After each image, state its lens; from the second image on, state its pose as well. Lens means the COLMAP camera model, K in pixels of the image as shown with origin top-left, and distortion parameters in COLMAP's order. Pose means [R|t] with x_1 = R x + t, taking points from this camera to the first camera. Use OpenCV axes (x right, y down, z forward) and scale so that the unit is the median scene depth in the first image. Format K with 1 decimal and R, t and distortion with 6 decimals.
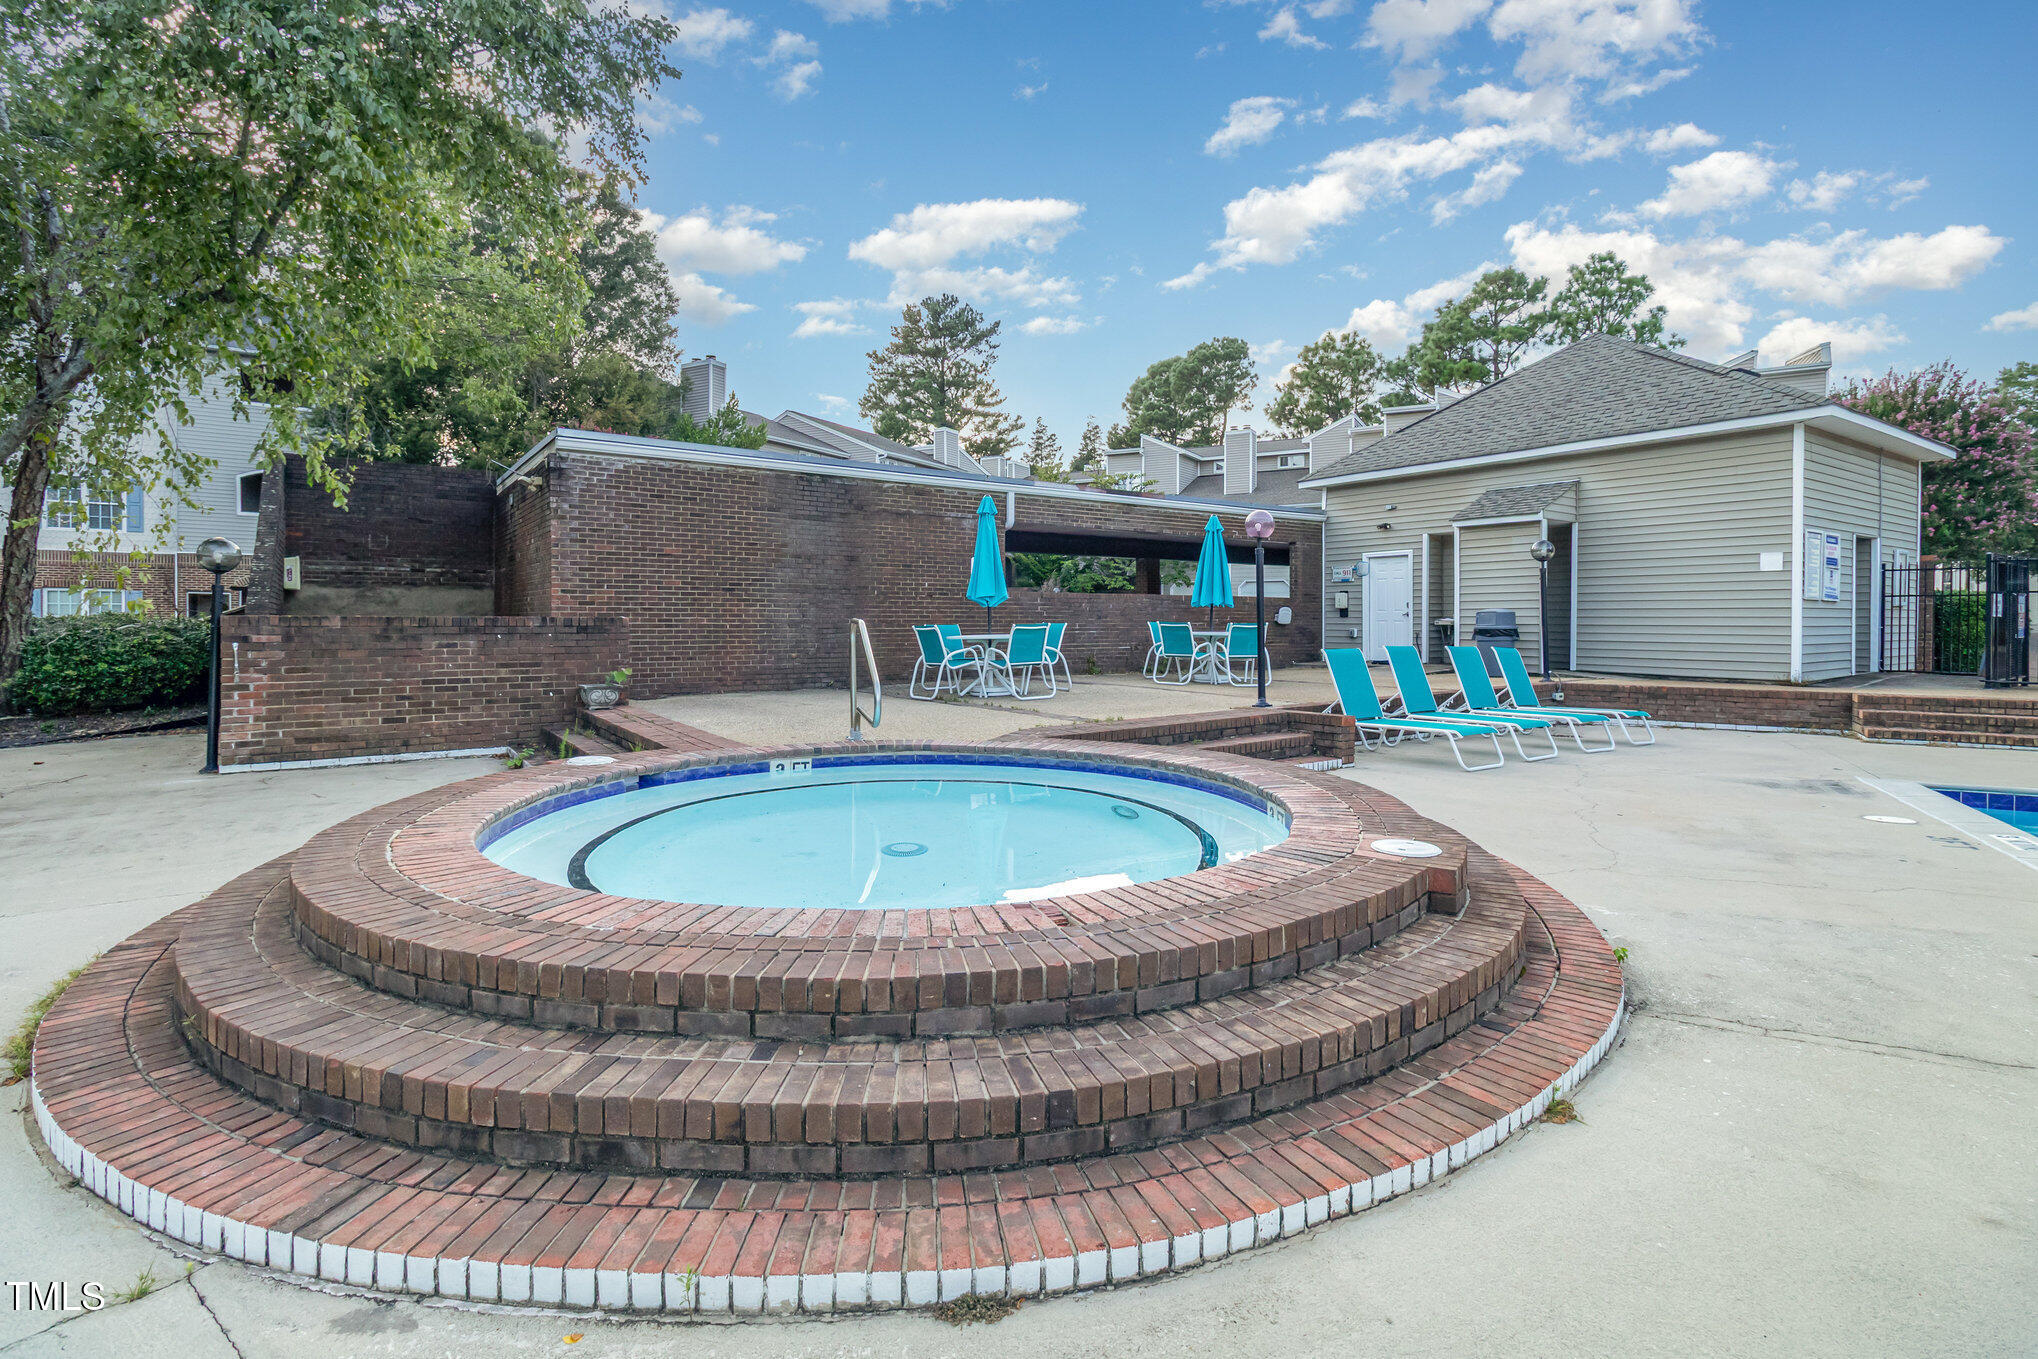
lens RADIAL K [[954.9, 0, 1017.5], [0, 954.9, 629.1], [0, 0, 1]] dist [0.021535, 0.000140]
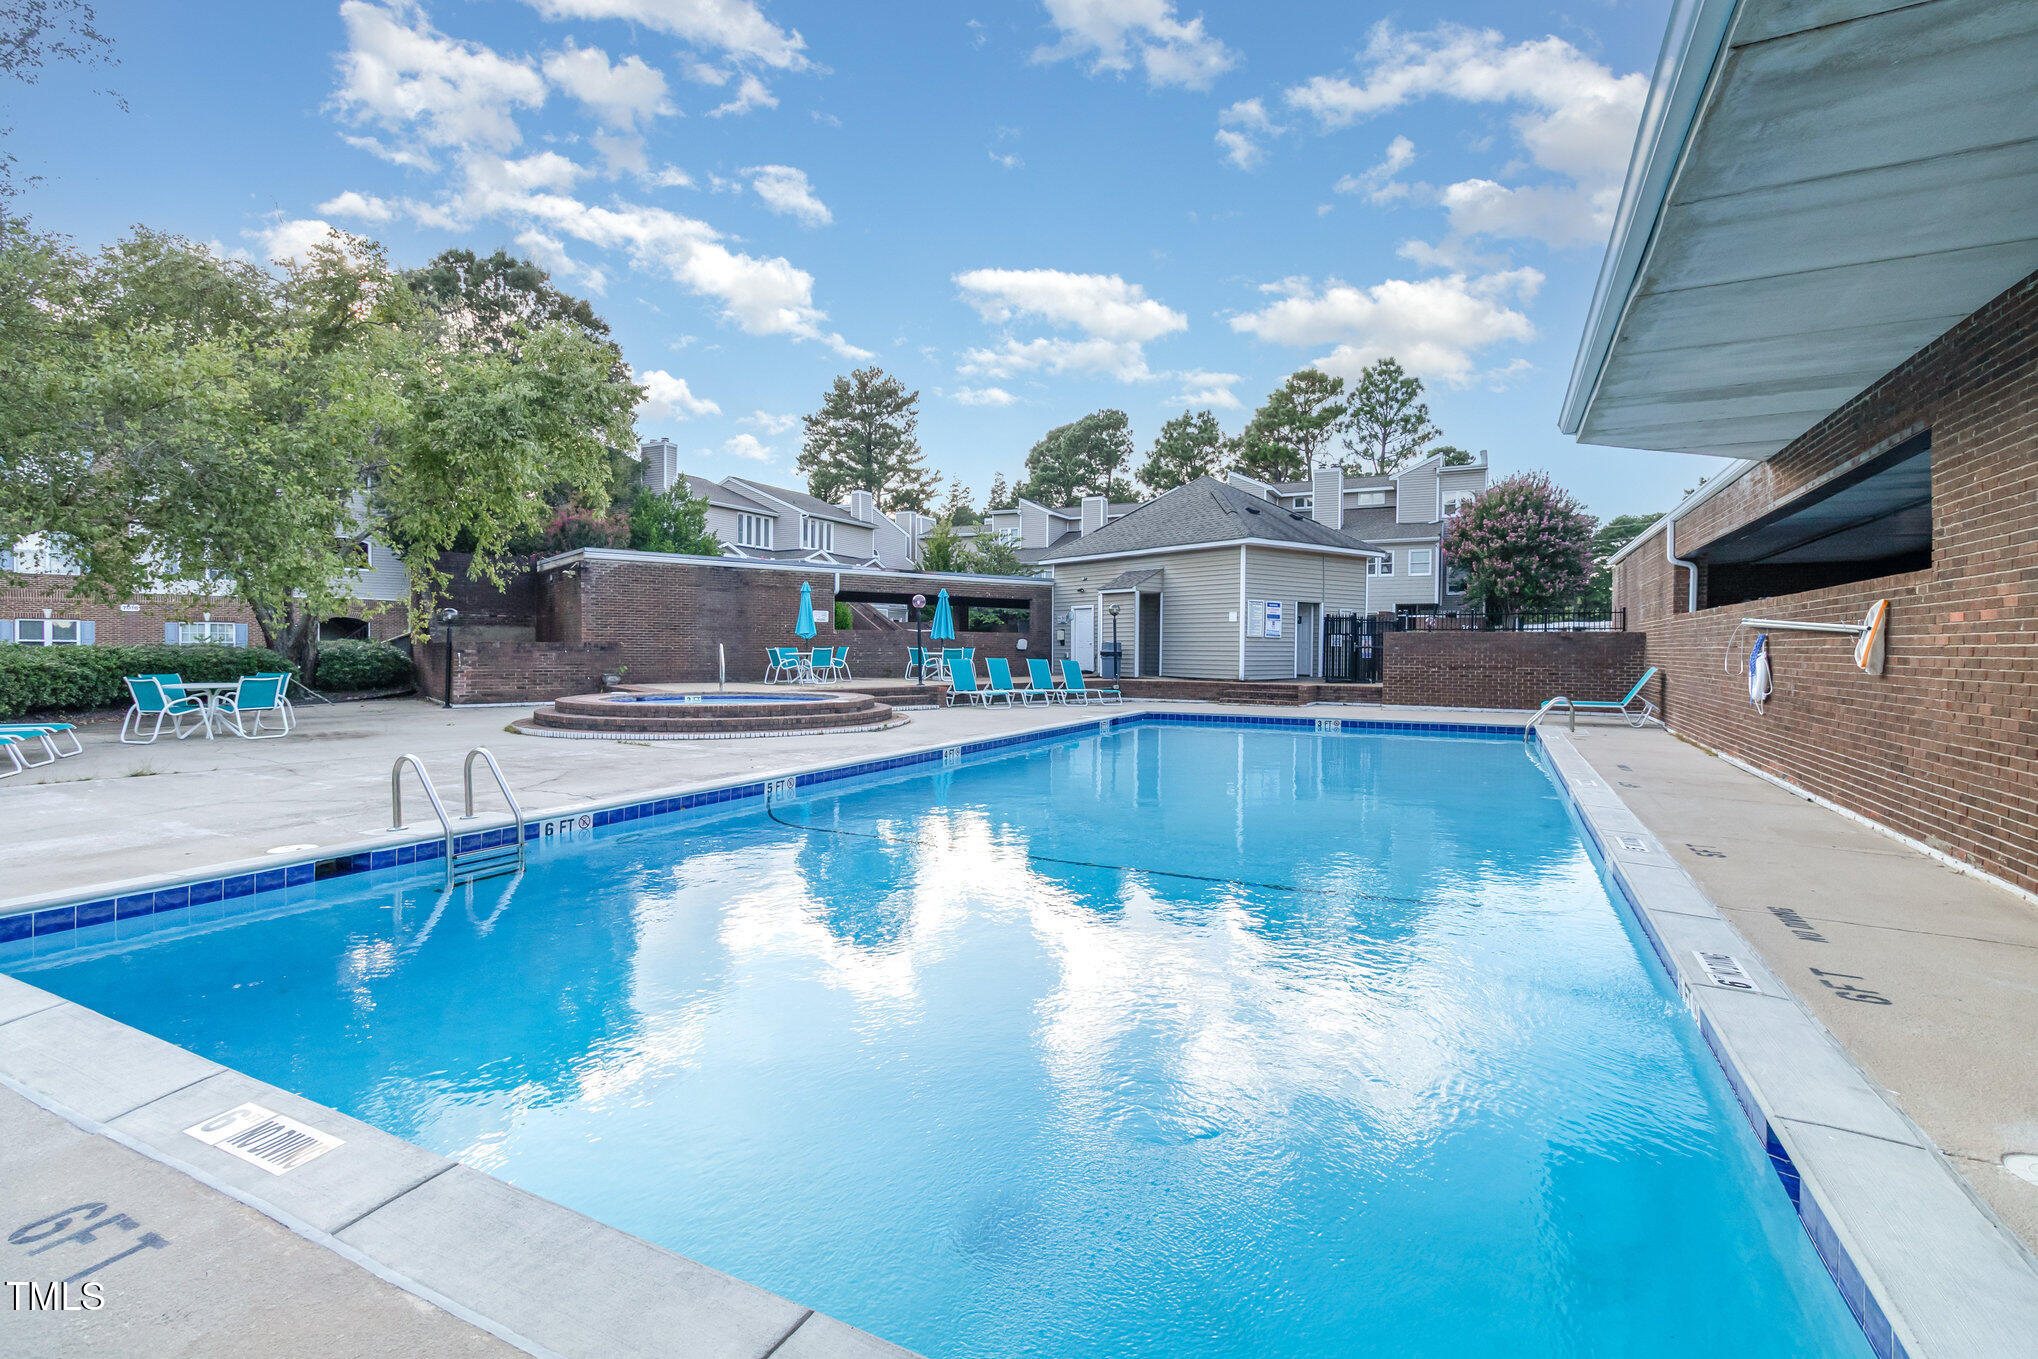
lens RADIAL K [[938.3, 0, 1014.0], [0, 938.3, 669.9], [0, 0, 1]] dist [0.011046, -0.000646]
pose [[0.999030, 0.003330, 0.043912, 0.067630], [-0.003856, 0.999922, 0.011908, 0.003578], [-0.043869, -0.012066, 0.998964, -0.206570]]
